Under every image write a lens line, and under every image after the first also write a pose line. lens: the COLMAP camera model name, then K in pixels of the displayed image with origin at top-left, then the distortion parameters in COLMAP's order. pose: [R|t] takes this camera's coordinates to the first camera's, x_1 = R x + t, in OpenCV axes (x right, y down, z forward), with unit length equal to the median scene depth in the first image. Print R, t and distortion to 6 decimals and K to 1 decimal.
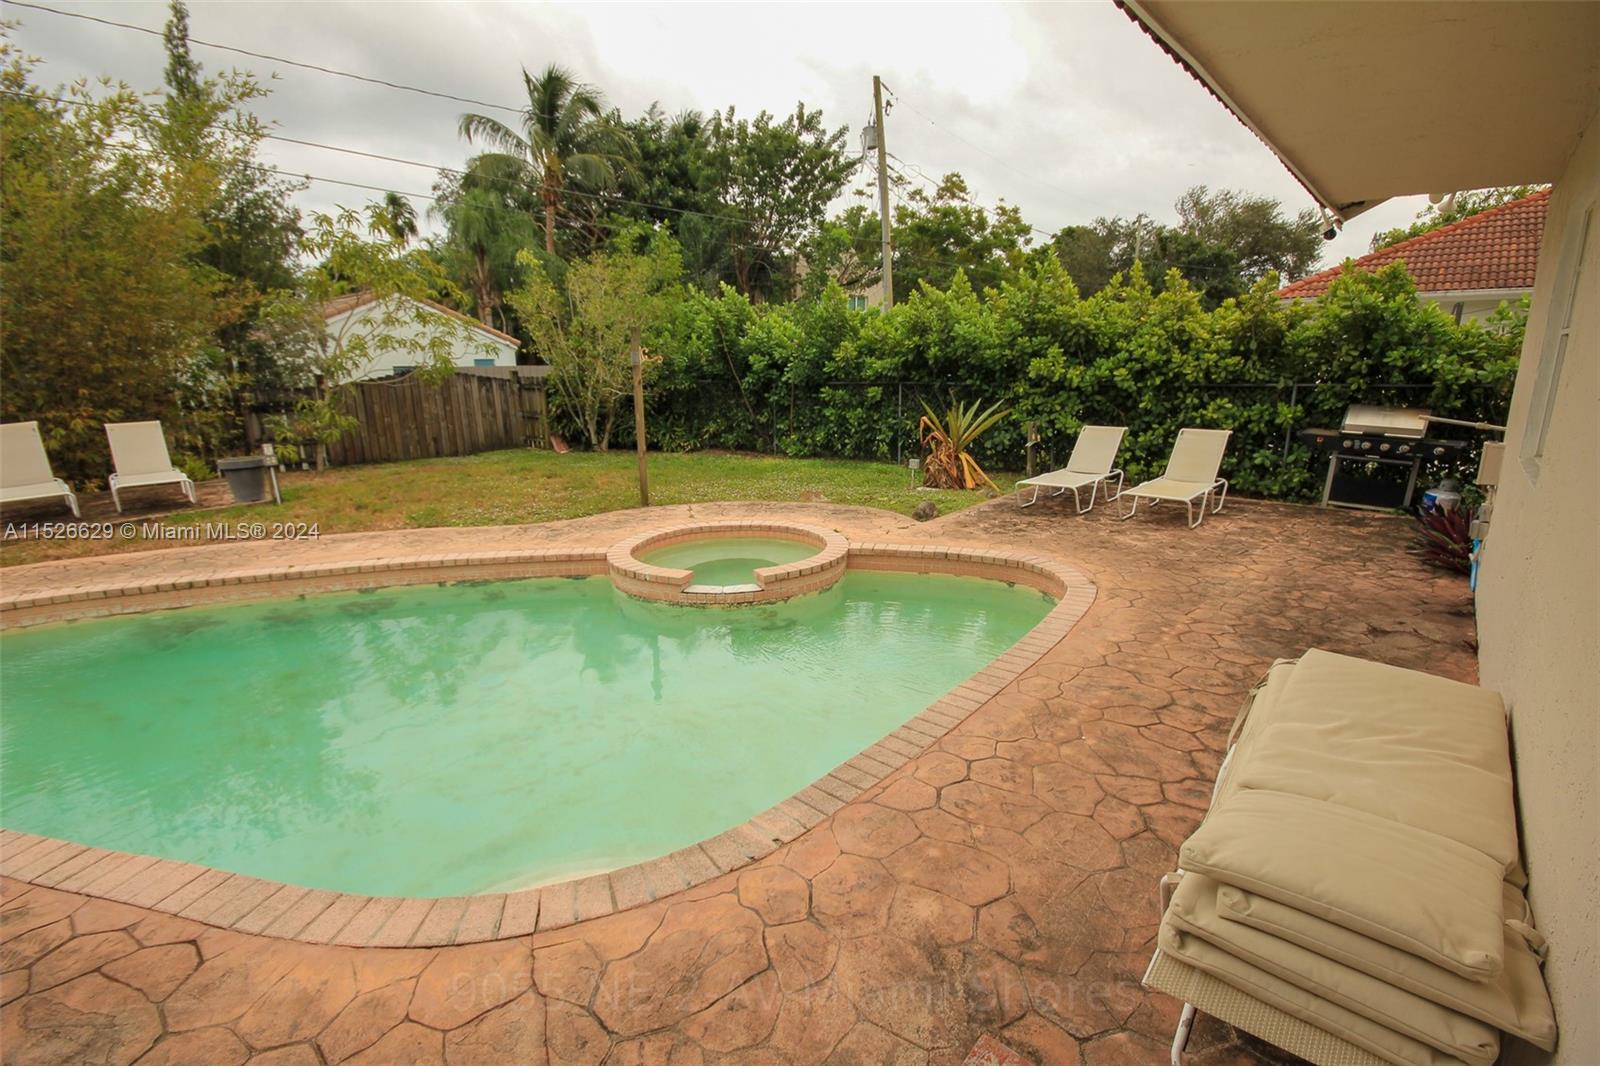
lens RADIAL K [[743.2, 0, 807.5], [0, 743.2, 545.4], [0, 0, 1]] dist [0.015074, -0.018065]
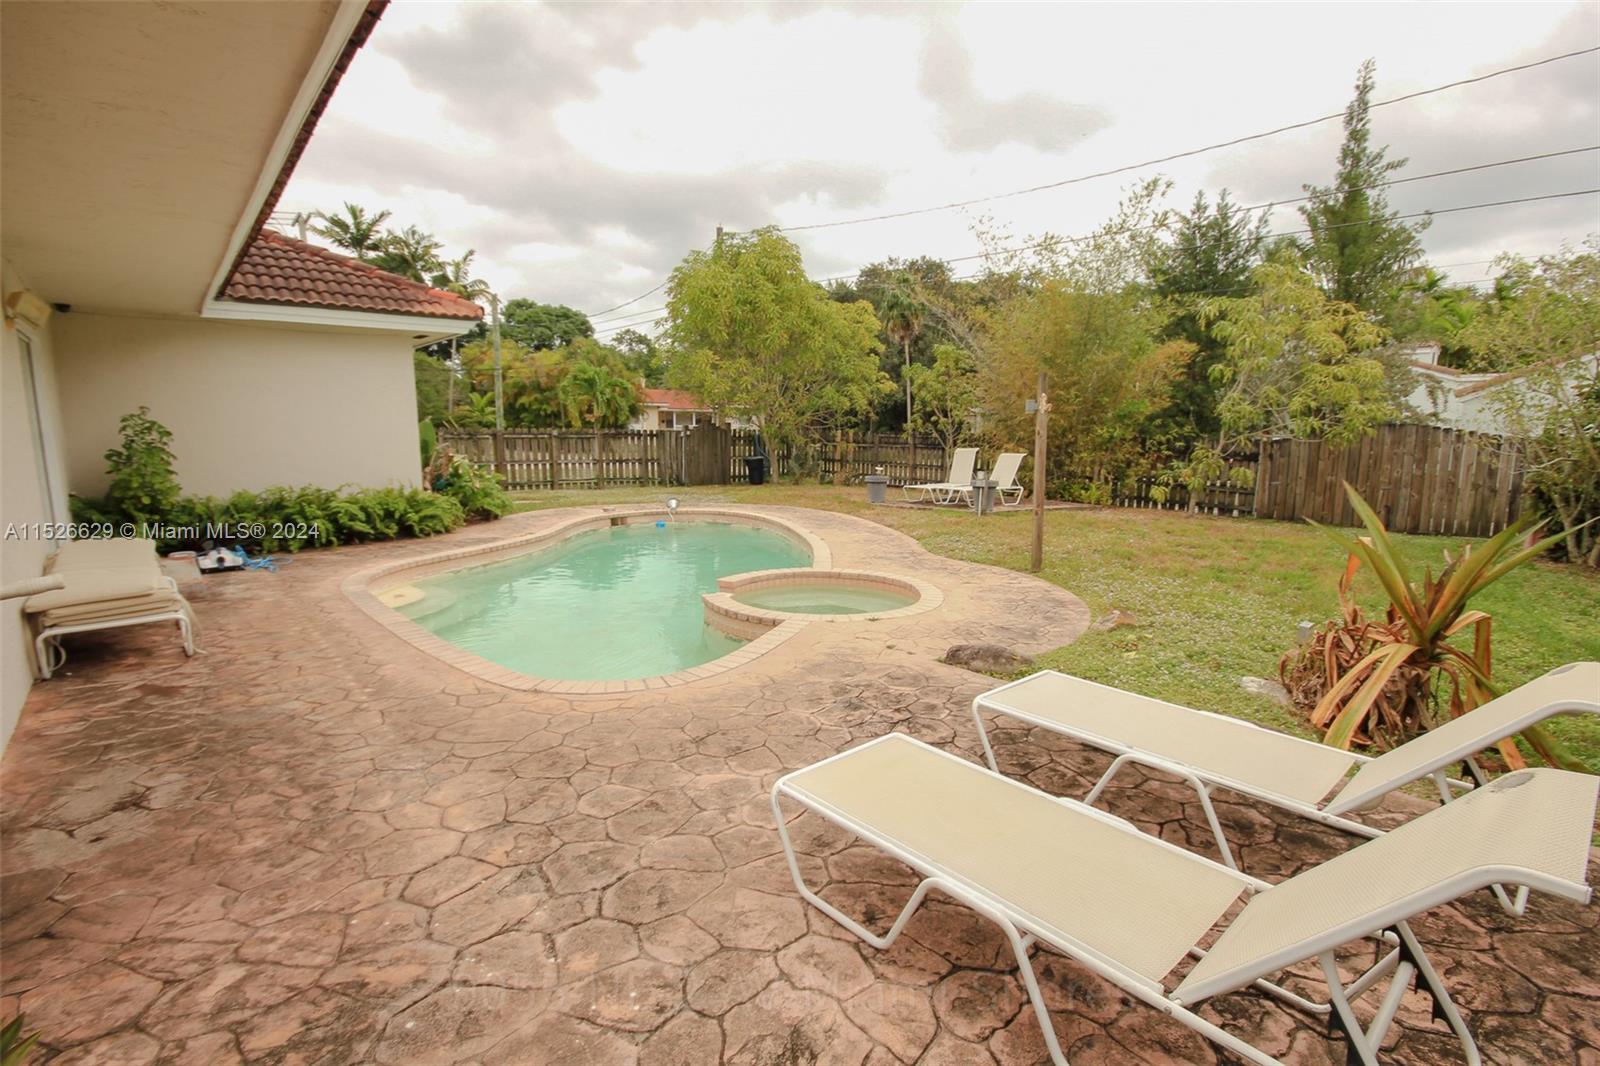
lens RADIAL K [[743.2, 0, 807.5], [0, 743.2, 545.4], [0, 0, 1]] dist [0.015074, -0.018065]
pose [[-0.142089, 0.164390, -0.976108, 1.151415], [-0.236824, 0.951828, 0.194774, -0.329145], [0.961106, 0.258841, -0.096313, 1.416809]]
